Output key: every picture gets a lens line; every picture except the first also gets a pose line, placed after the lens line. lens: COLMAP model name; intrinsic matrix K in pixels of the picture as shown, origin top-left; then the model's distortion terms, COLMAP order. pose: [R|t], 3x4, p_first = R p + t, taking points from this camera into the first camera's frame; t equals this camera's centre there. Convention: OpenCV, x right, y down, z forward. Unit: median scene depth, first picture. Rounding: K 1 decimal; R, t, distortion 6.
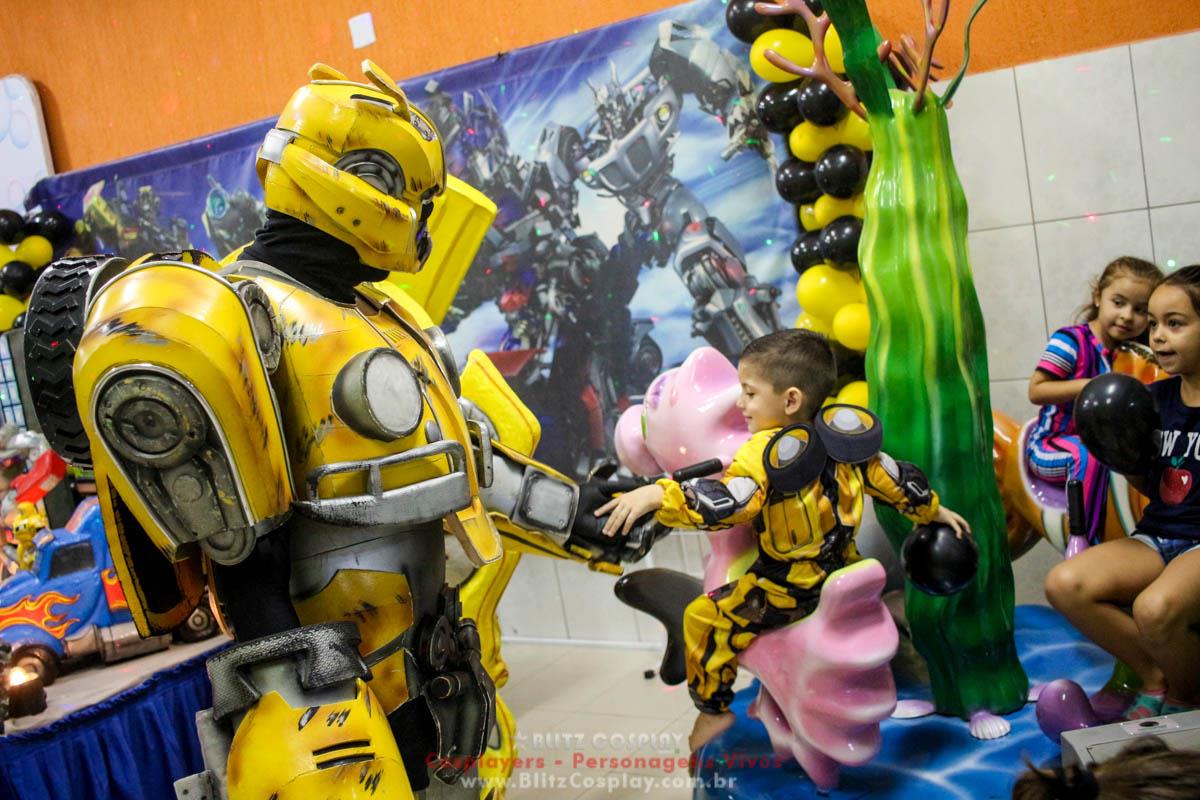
lens RADIAL K [[1341.5, 0, 600.0], [0, 1341.5, 400.0], [0, 0, 1]] dist [-0.098927, 0.049420]
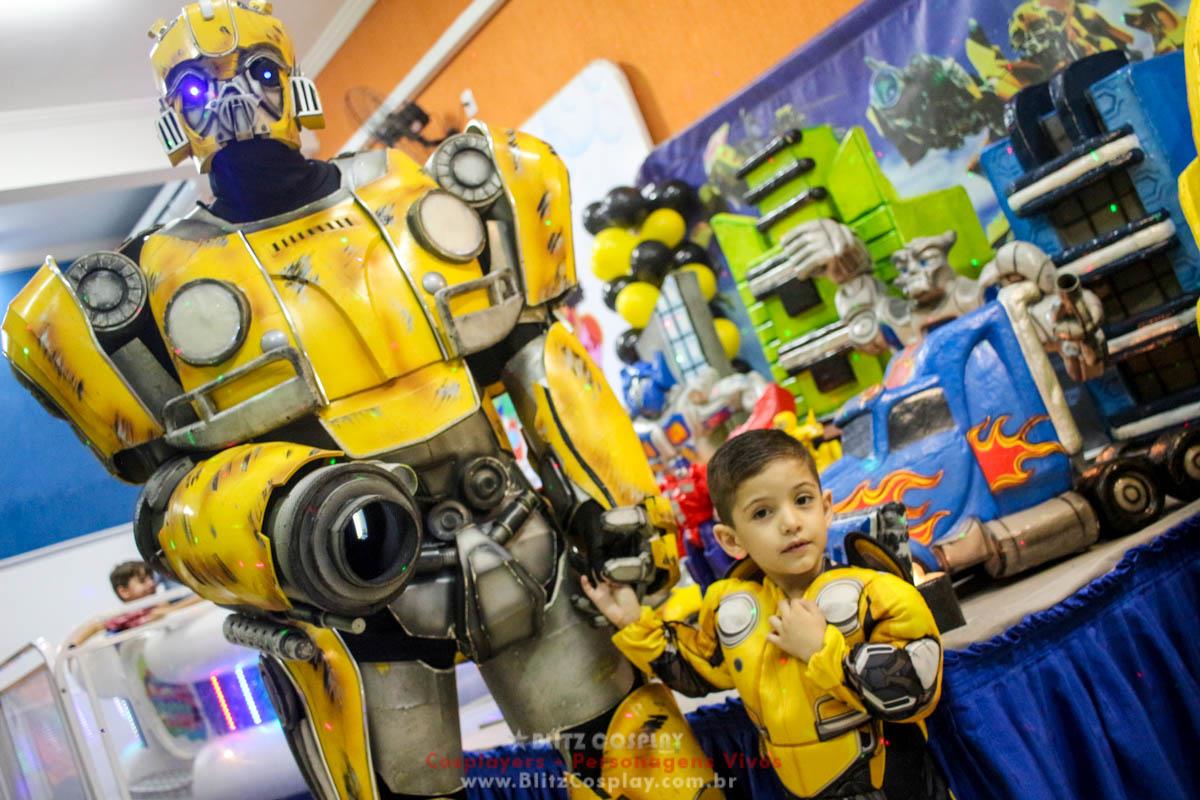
lens RADIAL K [[1341.5, 0, 600.0], [0, 1341.5, 400.0], [0, 0, 1]] dist [-0.098927, 0.049420]
pose [[0.914041, -0.214678, -0.344153, -0.214094], [0.165229, 0.971937, -0.167448, 0.128729], [0.370443, 0.096191, 0.923861, 0.248334]]
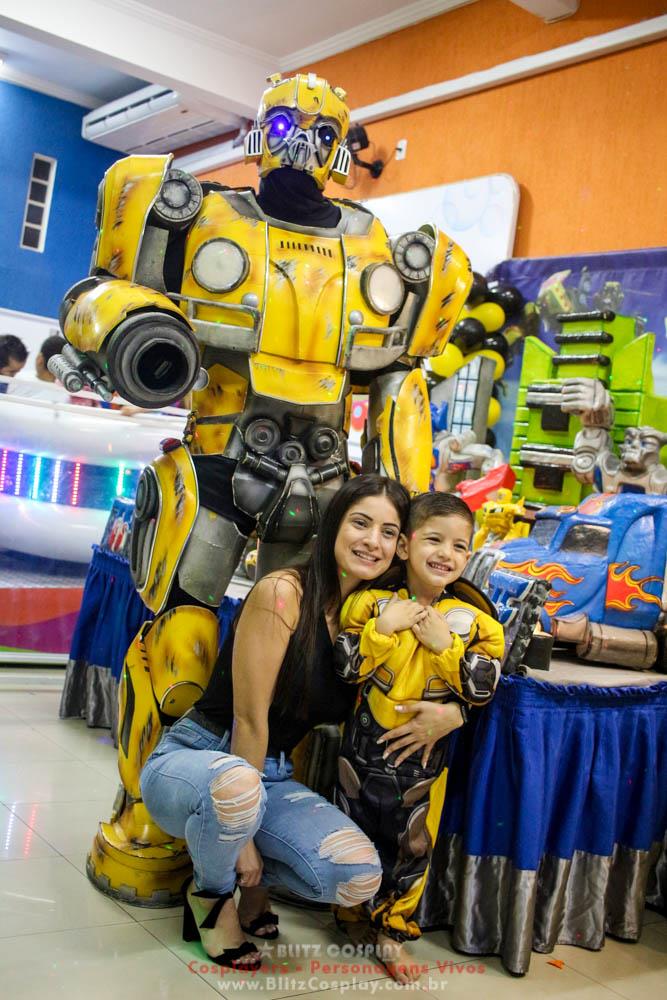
lens RADIAL K [[1117.9, 0, 333.5], [0, 1117.9, 500.0], [0, 0, 1]] dist [-0.098927, 0.049420]
pose [[0.896849, 0.287982, -0.335750, -0.204818], [-0.326733, 0.942949, -0.063970, 0.135344], [0.298173, 0.167073, 0.939776, 0.142606]]
